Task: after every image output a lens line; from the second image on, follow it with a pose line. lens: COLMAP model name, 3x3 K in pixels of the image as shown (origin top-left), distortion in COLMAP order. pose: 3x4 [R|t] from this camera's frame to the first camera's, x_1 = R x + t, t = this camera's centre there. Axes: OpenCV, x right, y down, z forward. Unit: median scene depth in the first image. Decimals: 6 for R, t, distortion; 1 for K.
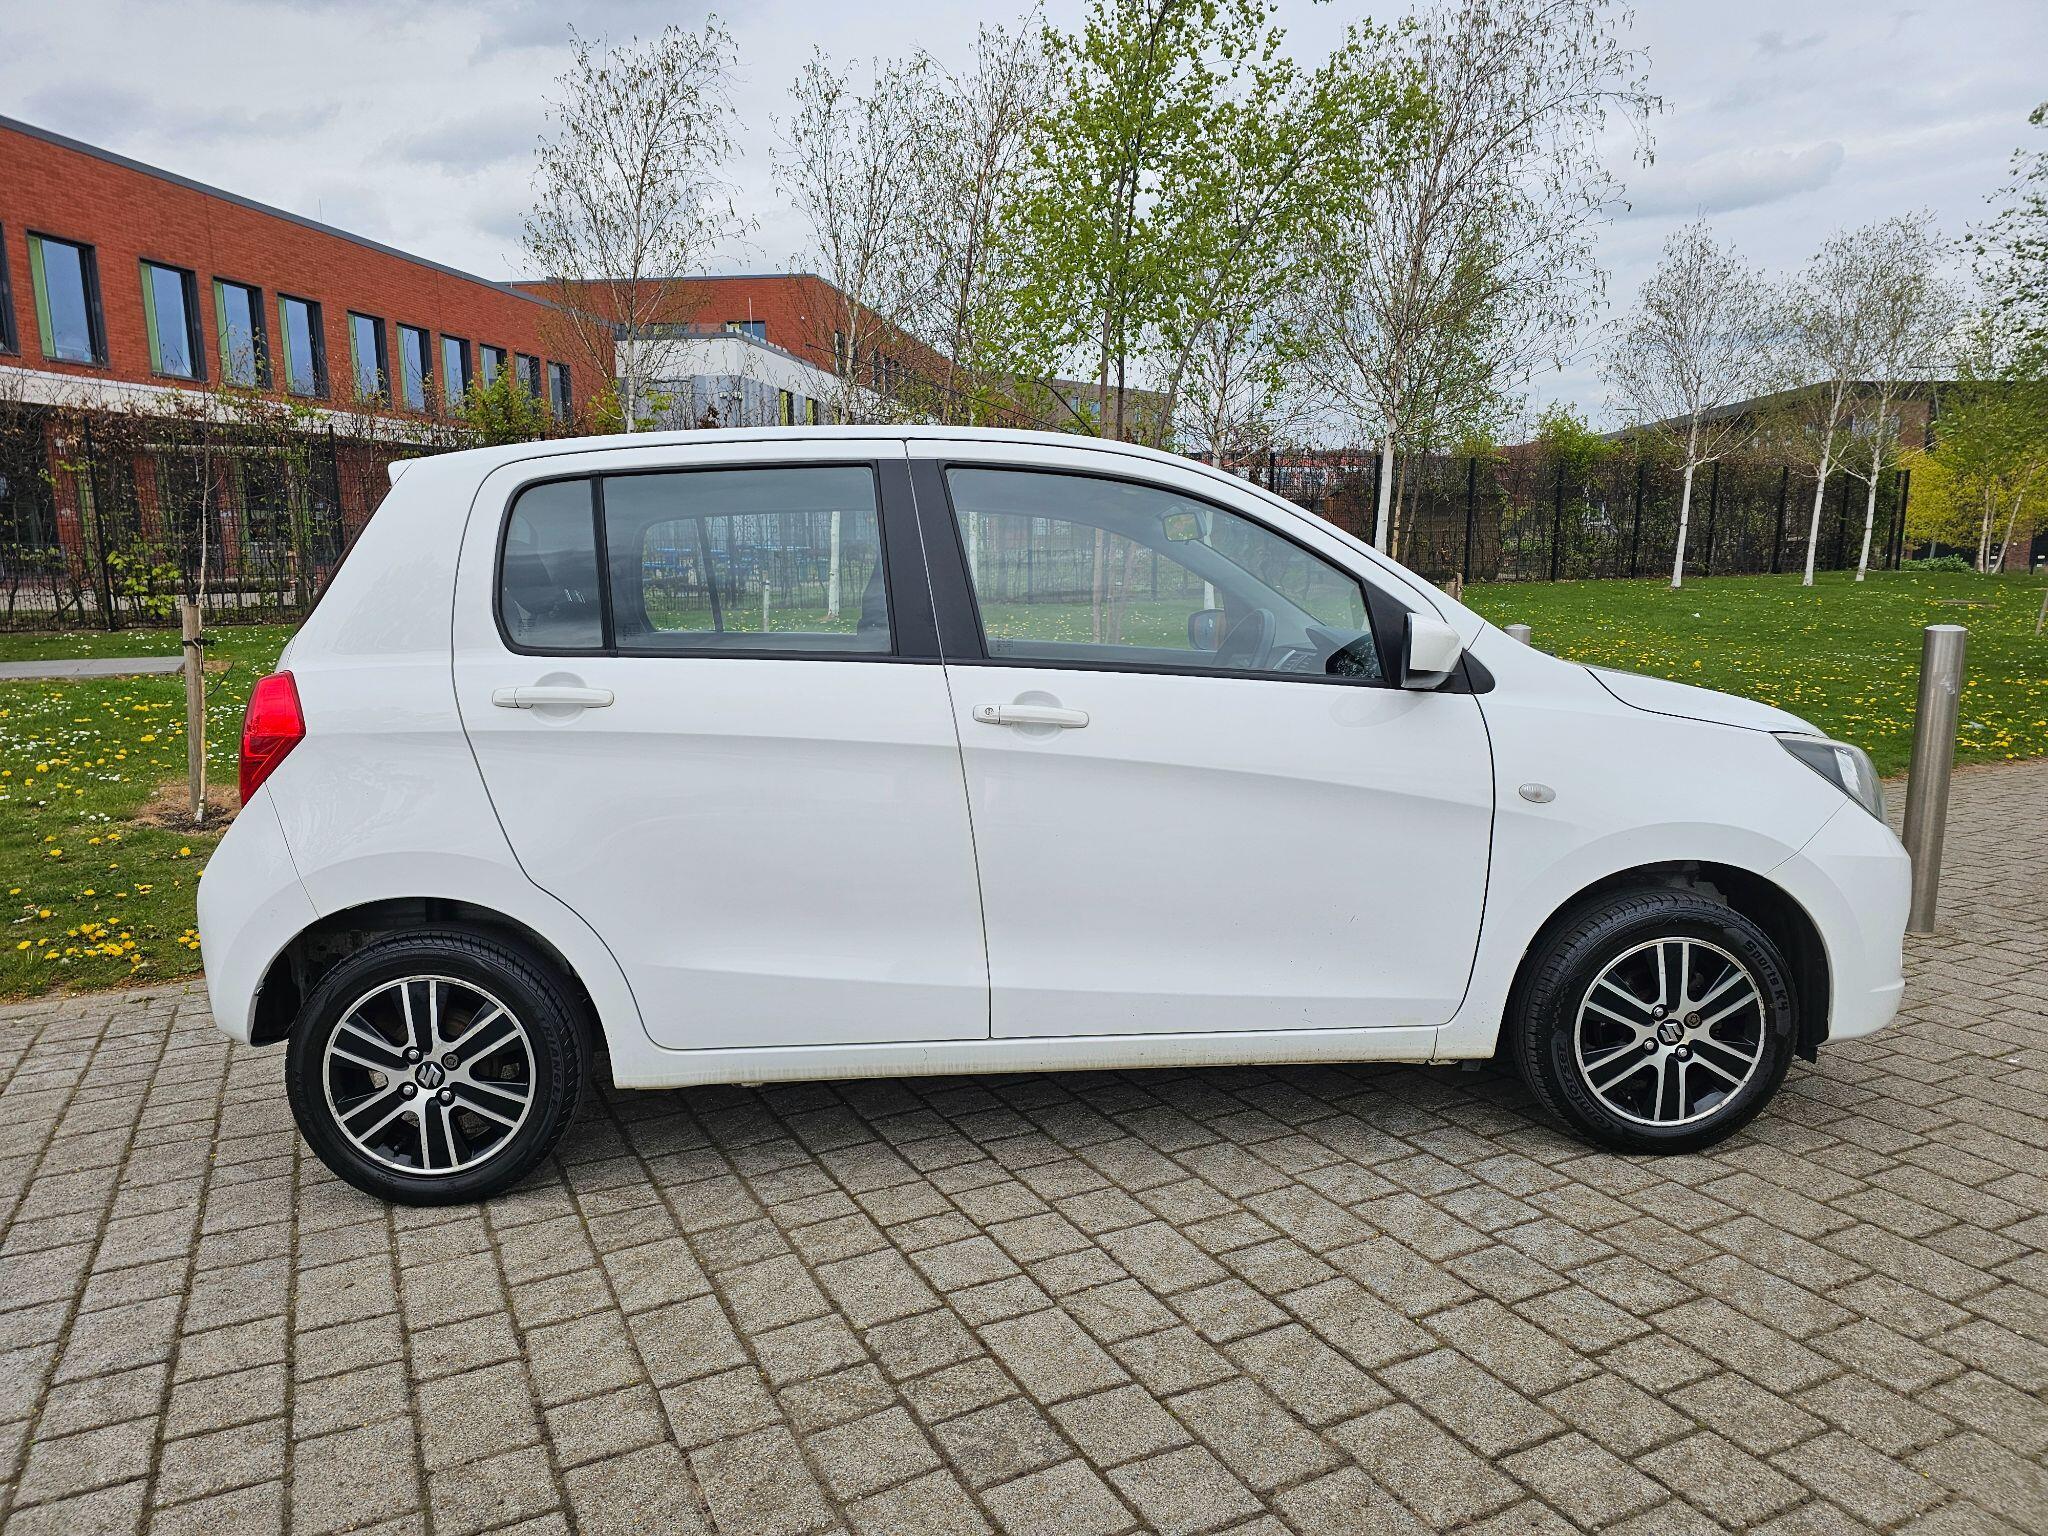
lens RADIAL K [[1371.8, 0, 1017.0], [0, 1371.8, 775.6], [0, 0, 1]] dist [0.046751, -0.033957]
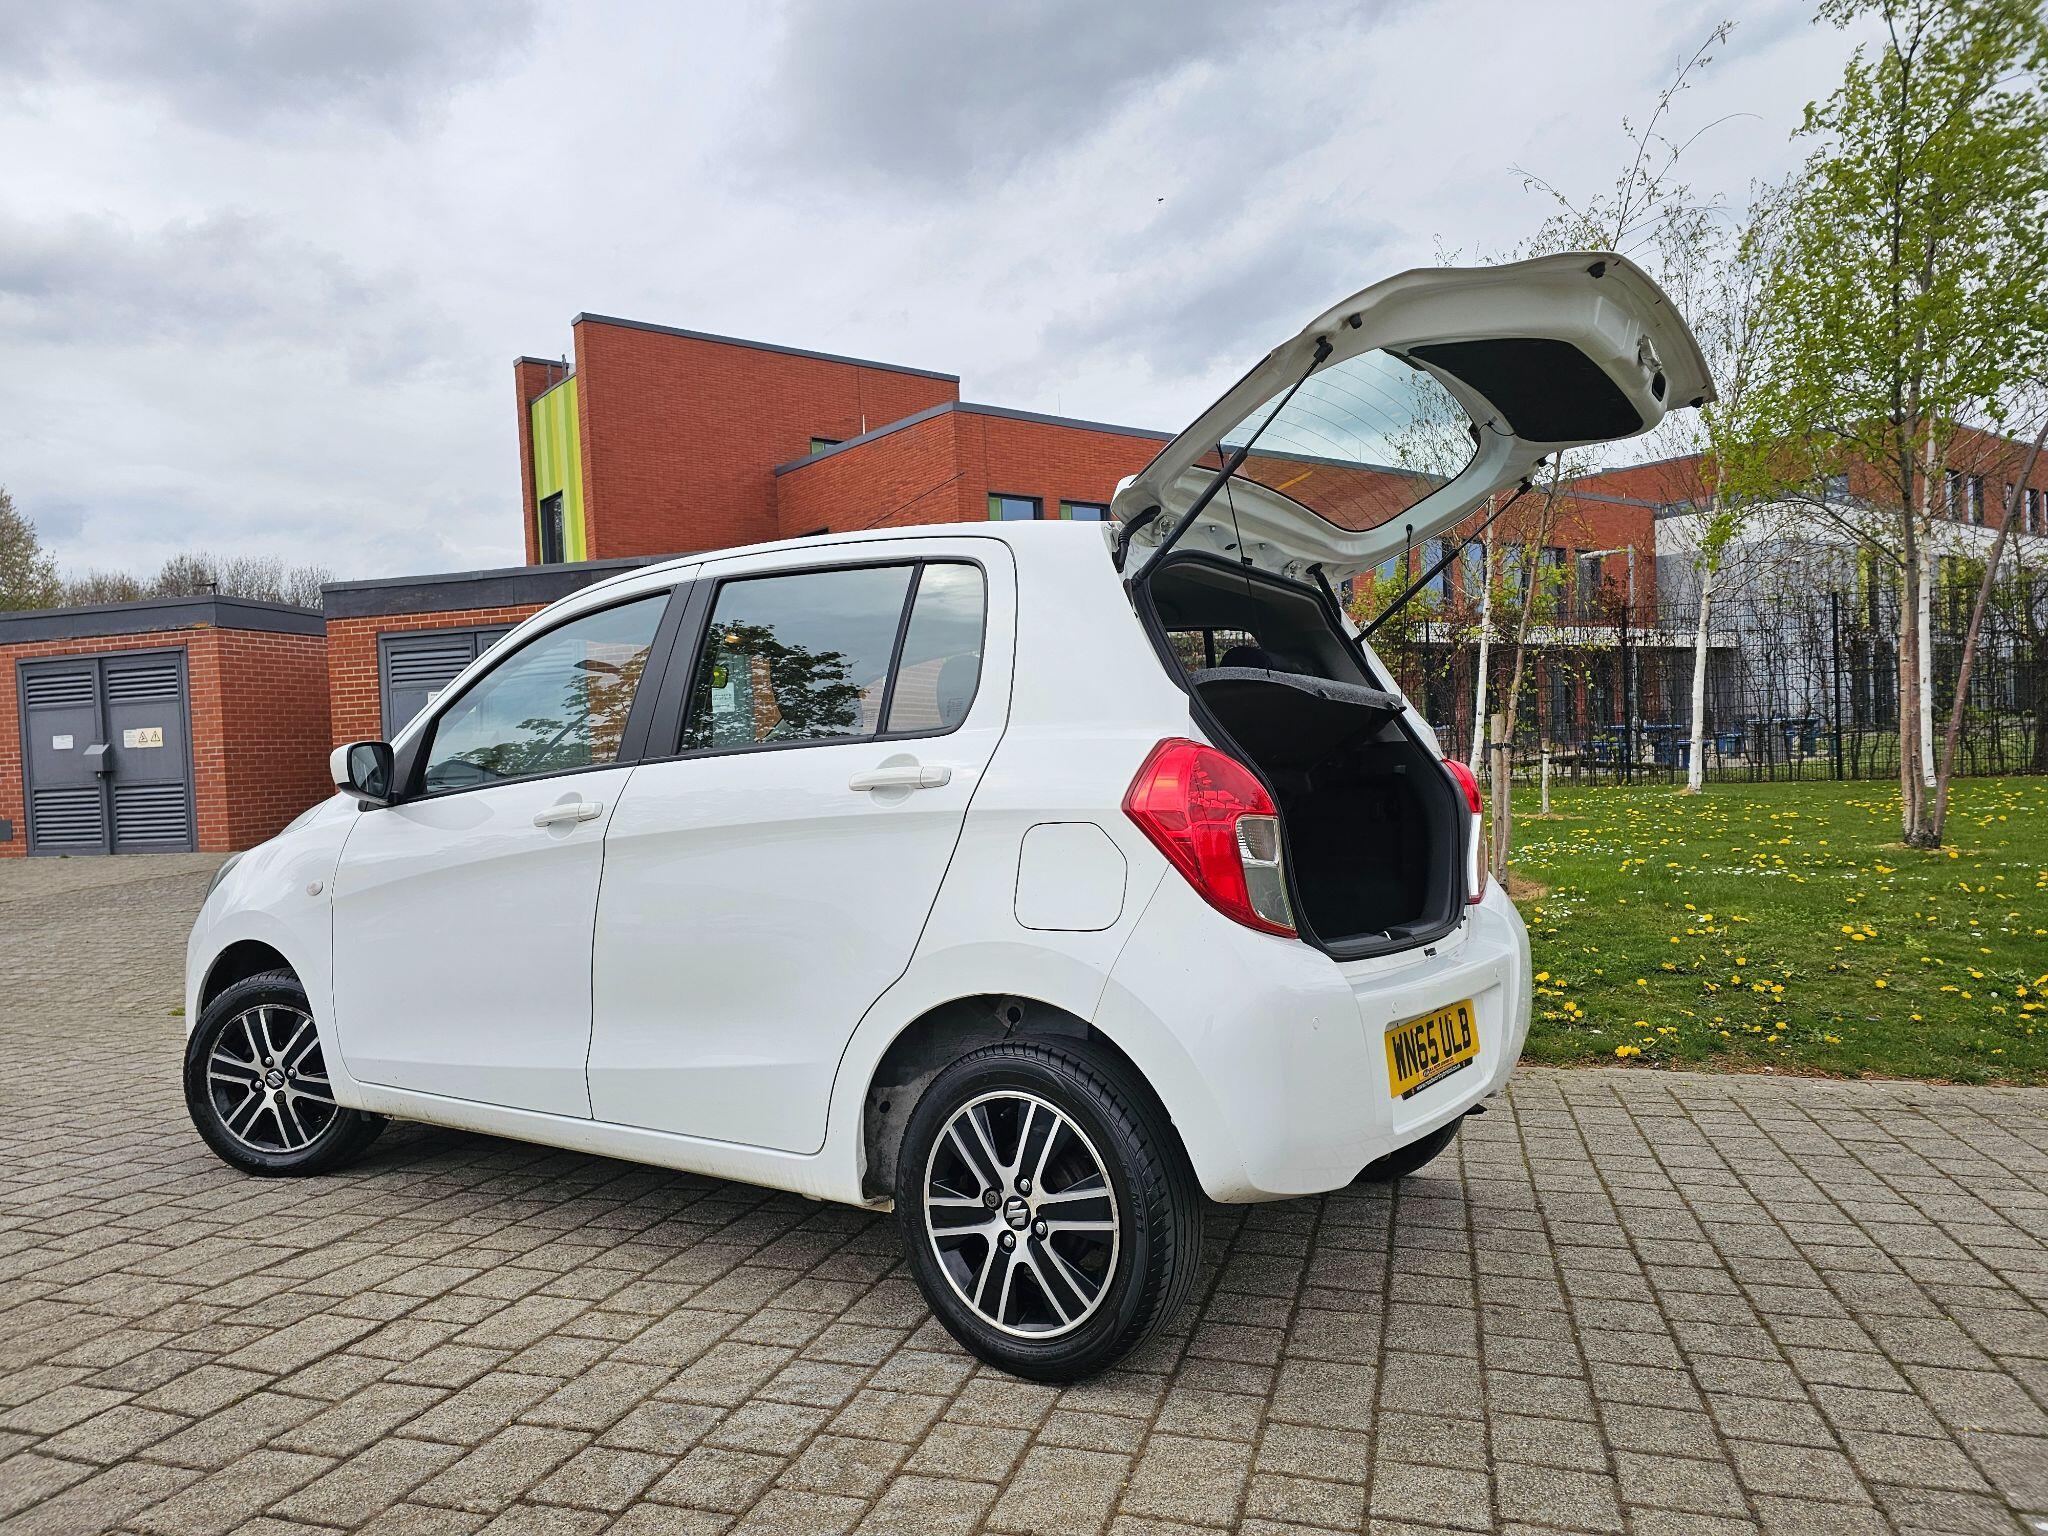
lens RADIAL K [[1371.8, 0, 1015.3], [0, 1371.8, 781.9], [0, 0, 1]] dist [0.046751, -0.033957]
pose [[0.724928, -0.008609, -0.688771, 1.010805], [-0.083678, 0.991416, -0.100462, 0.015313], [0.683723, 0.130463, 0.717985, 0.407716]]
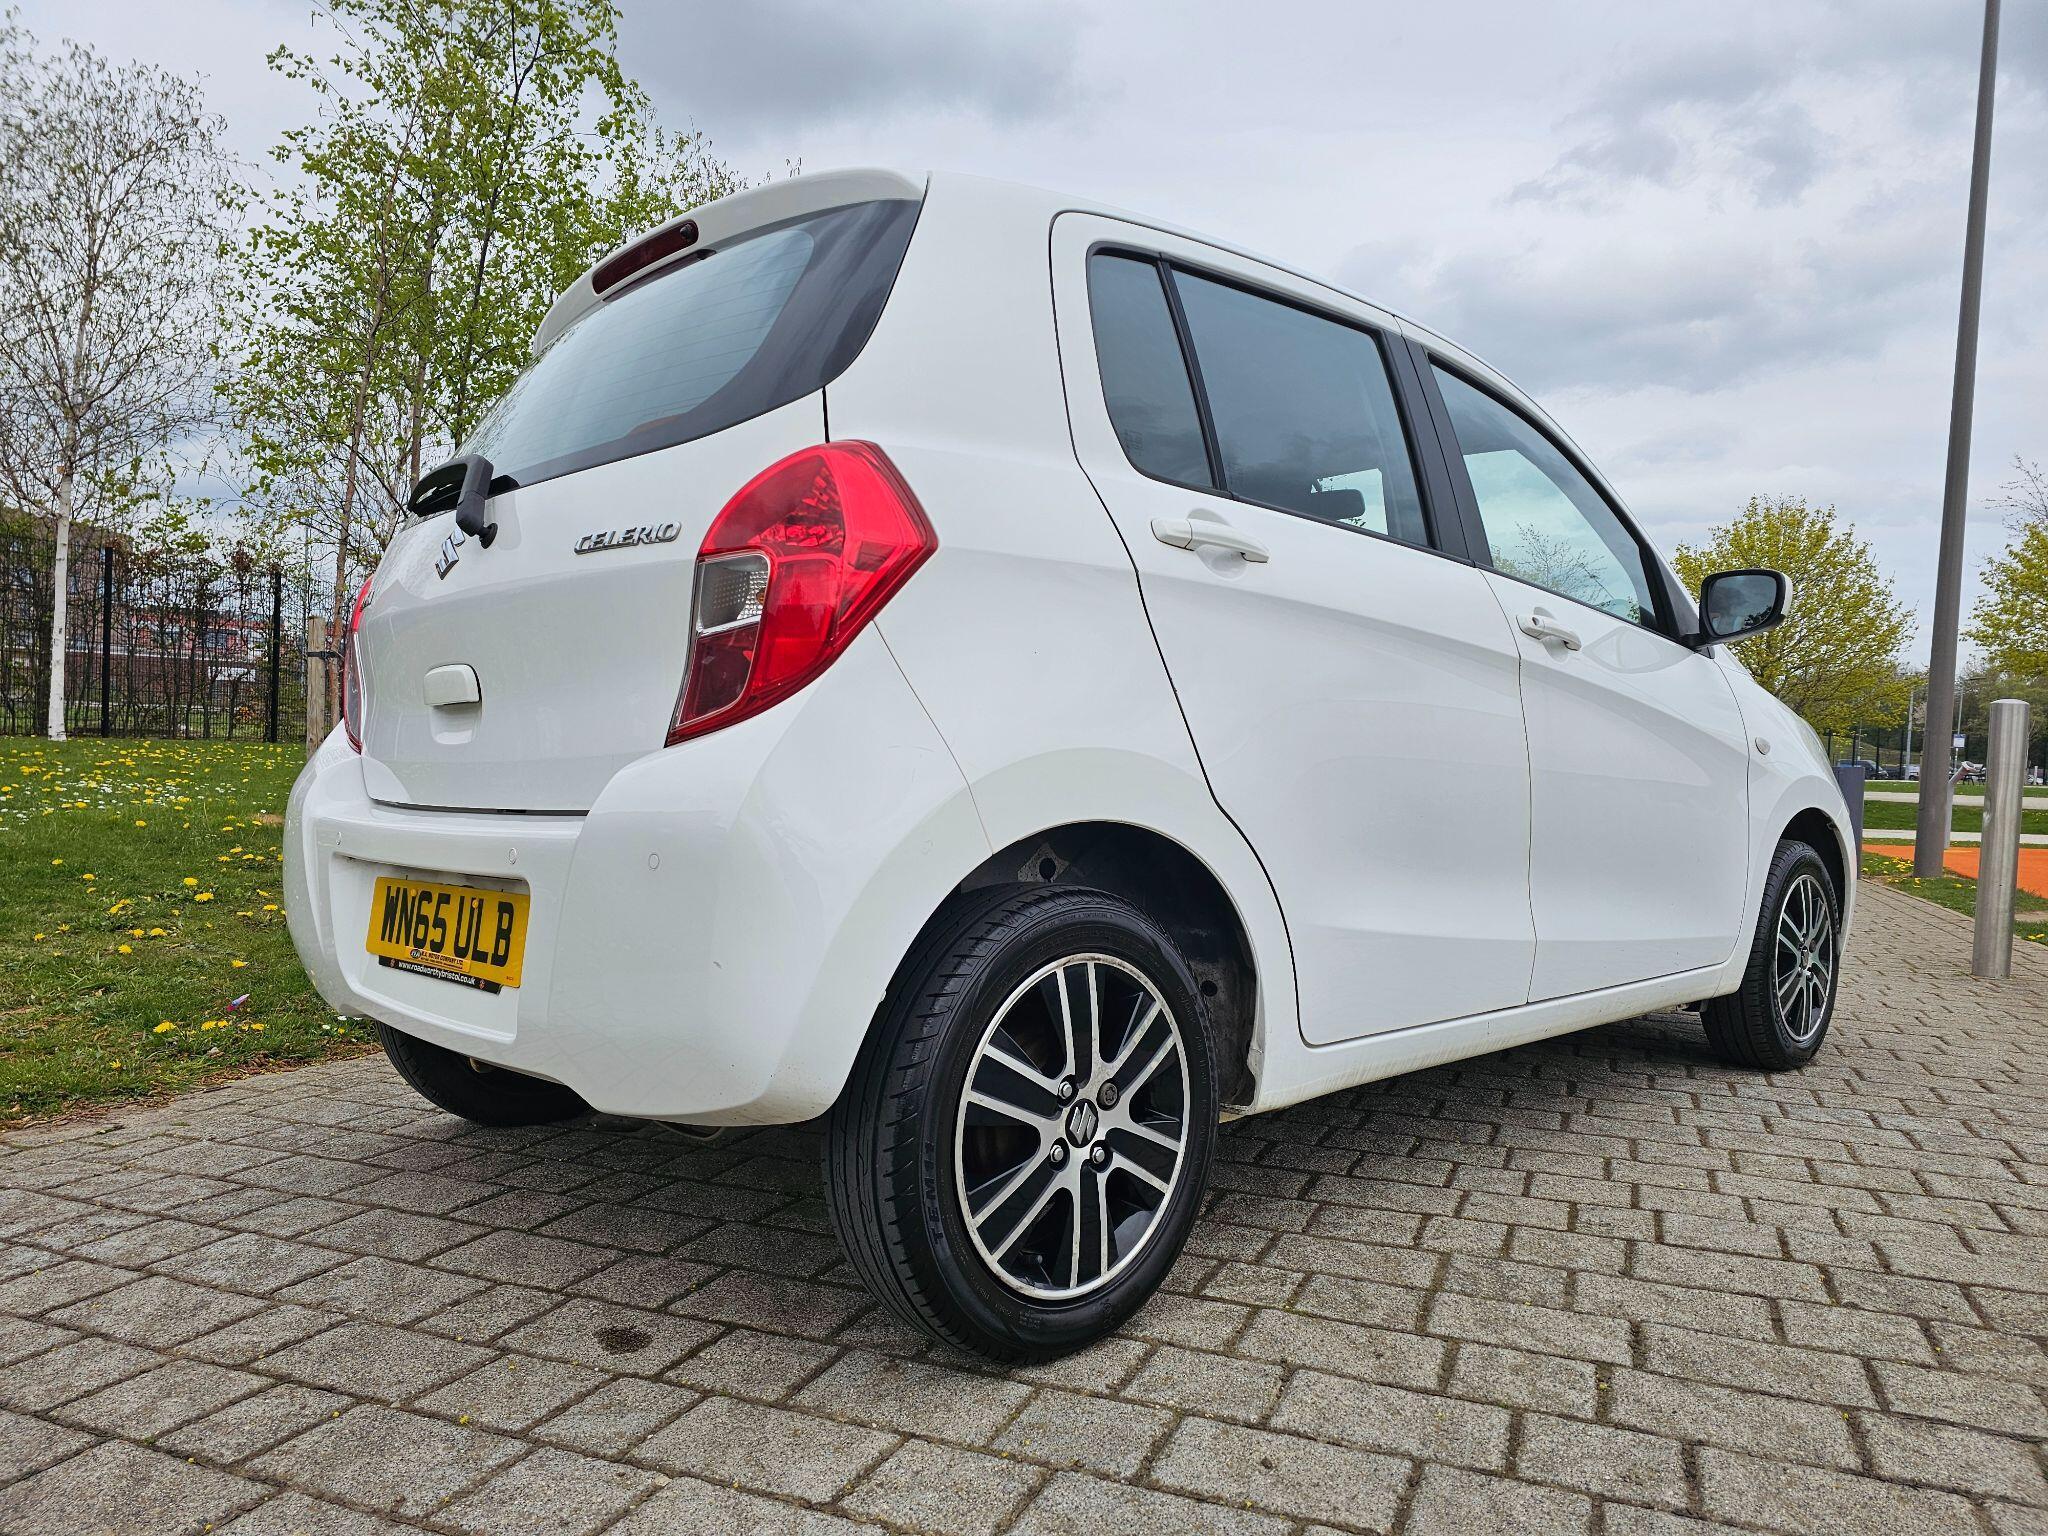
lens RADIAL K [[1371.8, 0, 1021.3], [0, 1371.8, 781.1], [0, 0, 1]] dist [0.046751, -0.033957]
pose [[0.766157, 0.024316, 0.642193, -0.833246], [0.060004, 0.992212, -0.109155, 0.130932], [-0.639846, 0.122164, 0.758732, 0.538081]]
